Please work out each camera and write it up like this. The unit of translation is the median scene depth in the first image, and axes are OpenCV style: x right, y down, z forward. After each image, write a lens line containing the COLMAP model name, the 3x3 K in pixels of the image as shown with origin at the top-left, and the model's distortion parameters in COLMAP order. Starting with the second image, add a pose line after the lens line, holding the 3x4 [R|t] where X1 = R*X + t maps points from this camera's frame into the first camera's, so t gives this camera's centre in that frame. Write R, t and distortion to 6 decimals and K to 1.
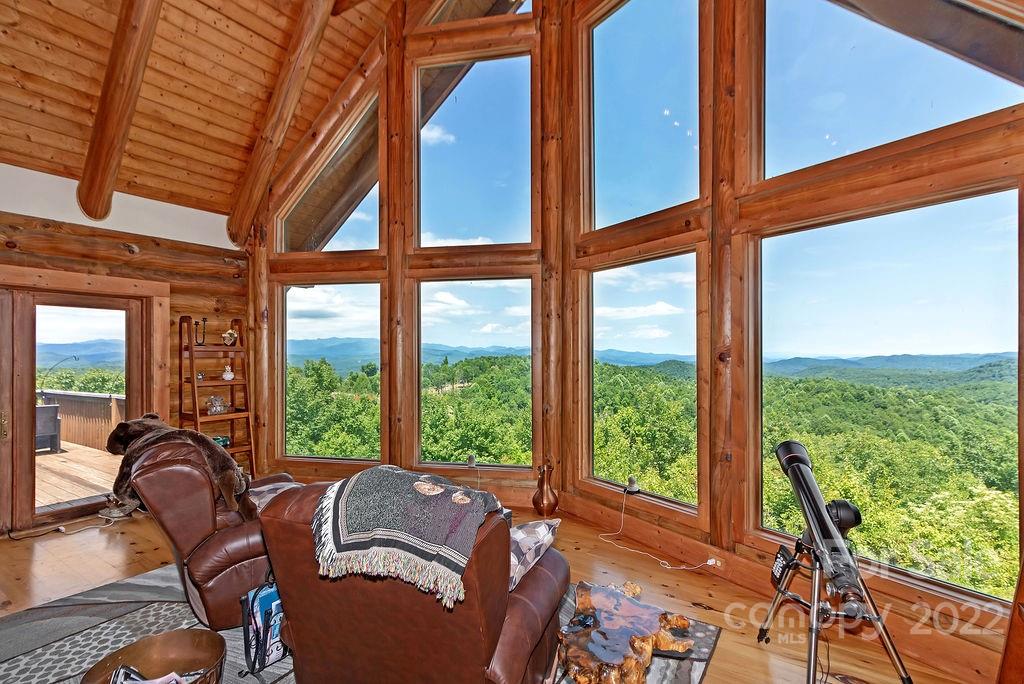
lens RADIAL K [[495.3, 0, 509.0], [0, 495.3, 351.8], [0, 0, 1]] dist [0.002484, -0.000215]
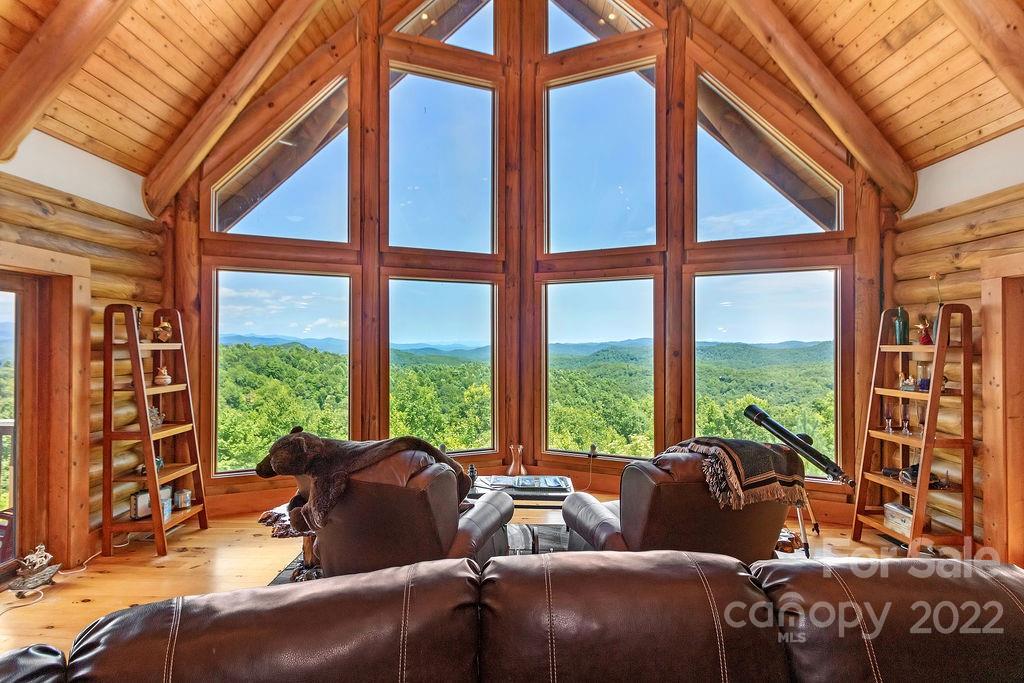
lens RADIAL K [[495.3, 0, 486.2], [0, 495.3, 343.9], [0, 0, 1]] dist [0.002484, -0.000215]
pose [[0.829397, -0.001905, 0.558656, -0.595548], [-0.003375, 0.999959, 0.008421, -0.018253], [-0.558649, -0.008870, 0.829357, 0.041660]]
